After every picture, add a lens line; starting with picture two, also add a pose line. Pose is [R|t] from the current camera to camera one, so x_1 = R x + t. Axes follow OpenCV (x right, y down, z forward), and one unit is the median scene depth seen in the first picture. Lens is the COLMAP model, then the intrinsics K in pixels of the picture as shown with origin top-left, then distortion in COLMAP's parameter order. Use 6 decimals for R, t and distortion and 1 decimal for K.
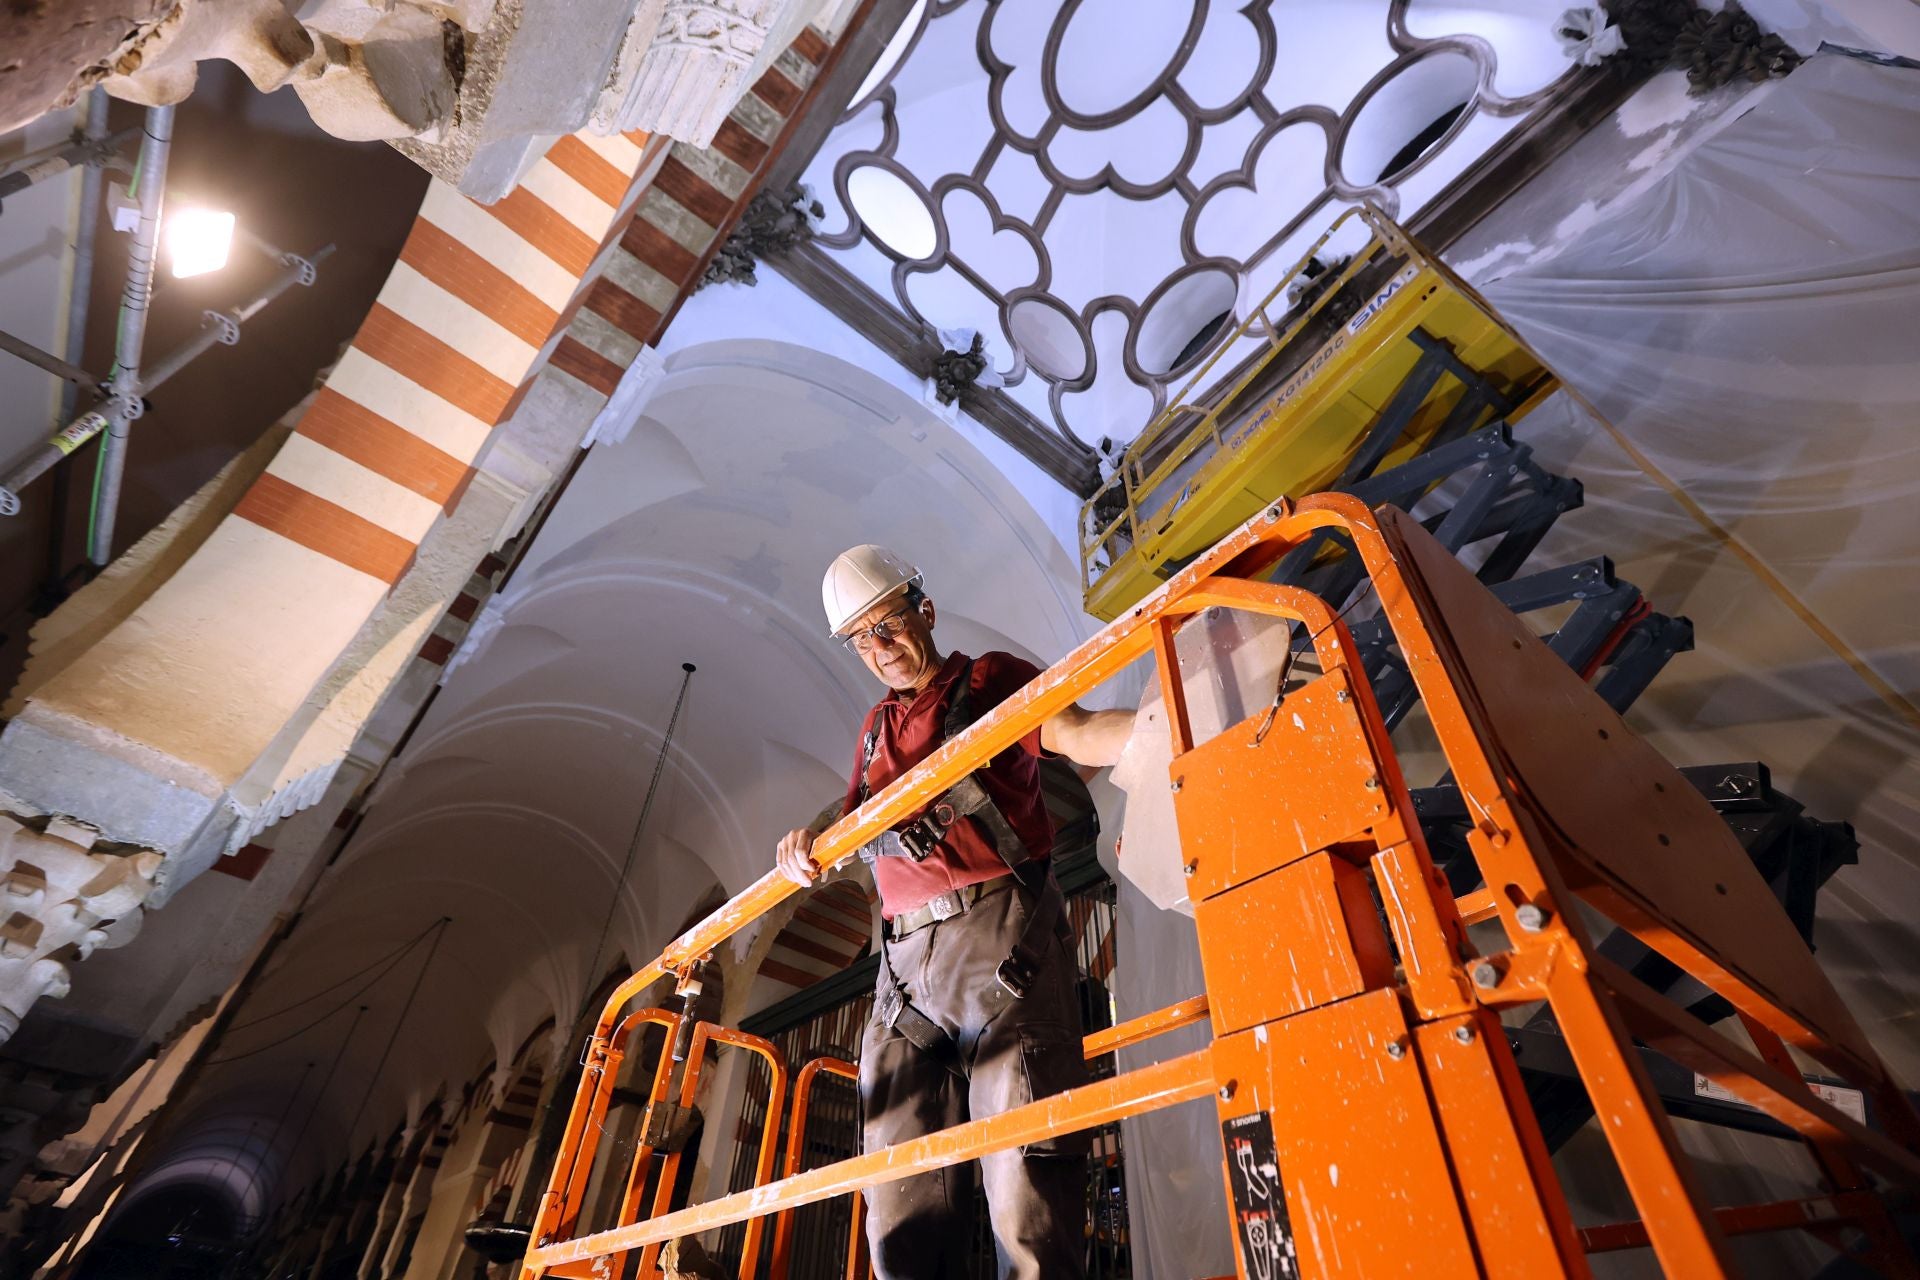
lens RADIAL K [[873.6, 0, 949.0], [0, 873.6, 636.6], [0, 0, 1]] dist [-0.053135, 0.019188]
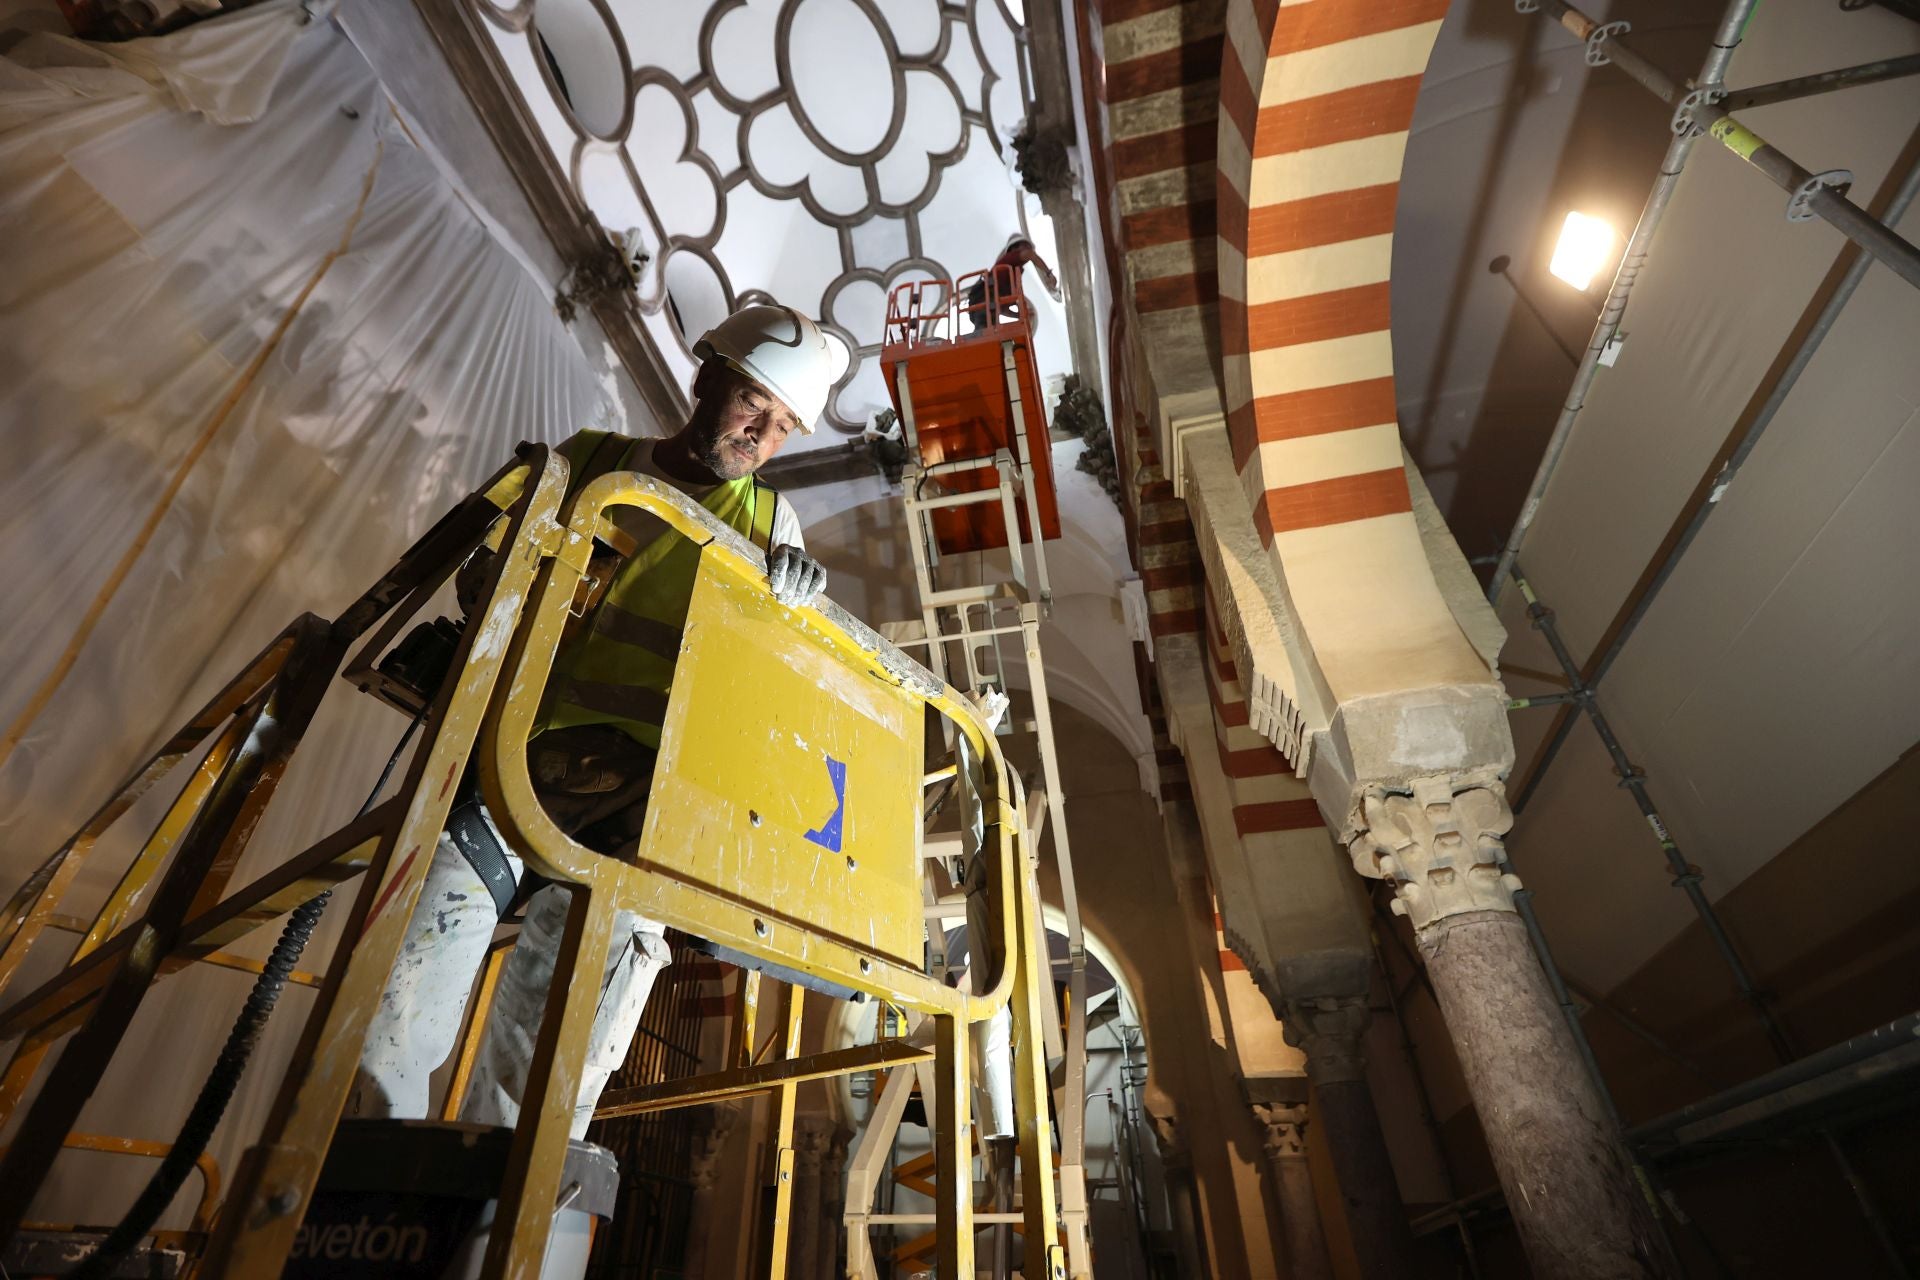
lens RADIAL K [[870.6, 0, 932.1], [0, 870.6, 643.6], [0, 0, 1]] dist [-0.043230, 0.012252]
pose [[-0.609052, 0.455832, 0.649056, -0.268845], [-0.573400, 0.312328, -0.757406, 0.308751], [-0.547968, -0.833468, 0.071150, 0.292646]]
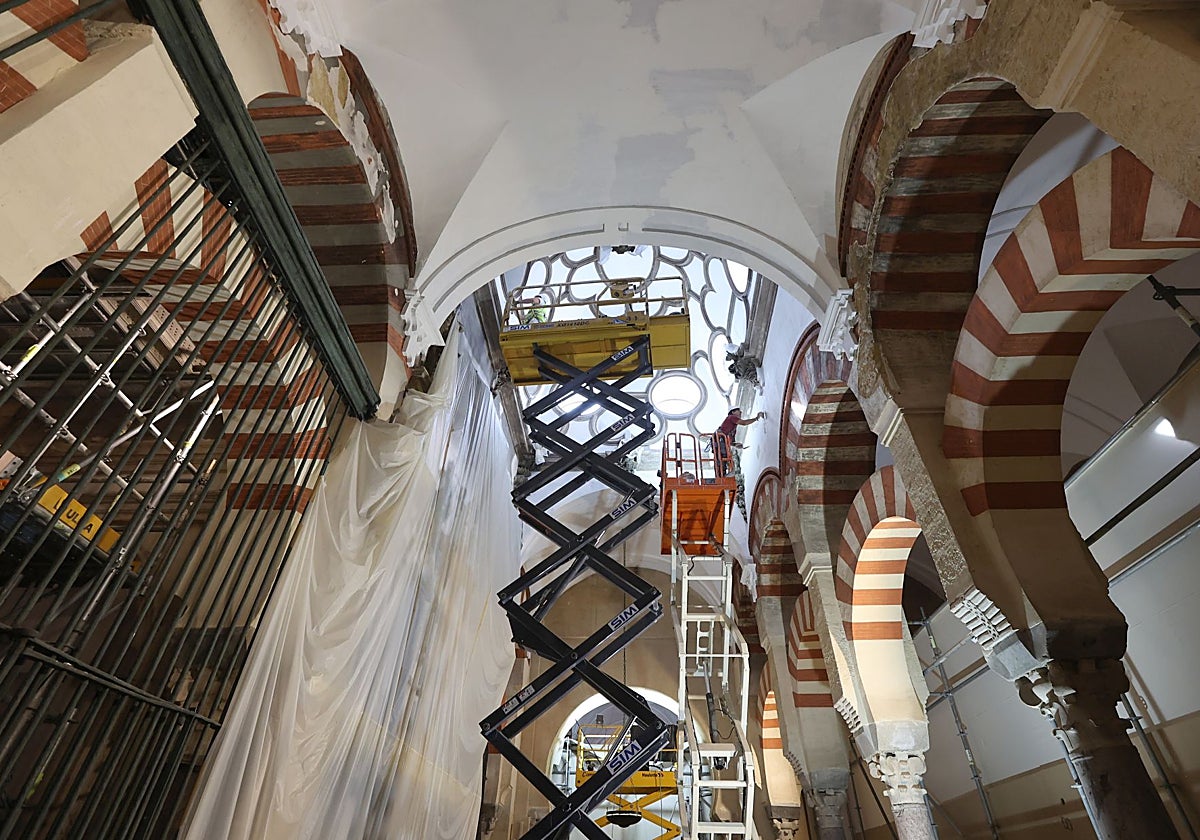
lens RADIAL K [[586.0, 0, 614.9], [0, 586.0, 423.5], [0, 0, 1]] dist [-0.056953, 0.026962]
pose [[-0.753597, 0.378897, 0.537149, -0.448206], [-0.492396, 0.215968, -0.843151, 0.720293], [-0.435475, -0.899886, 0.023814, 0.783666]]
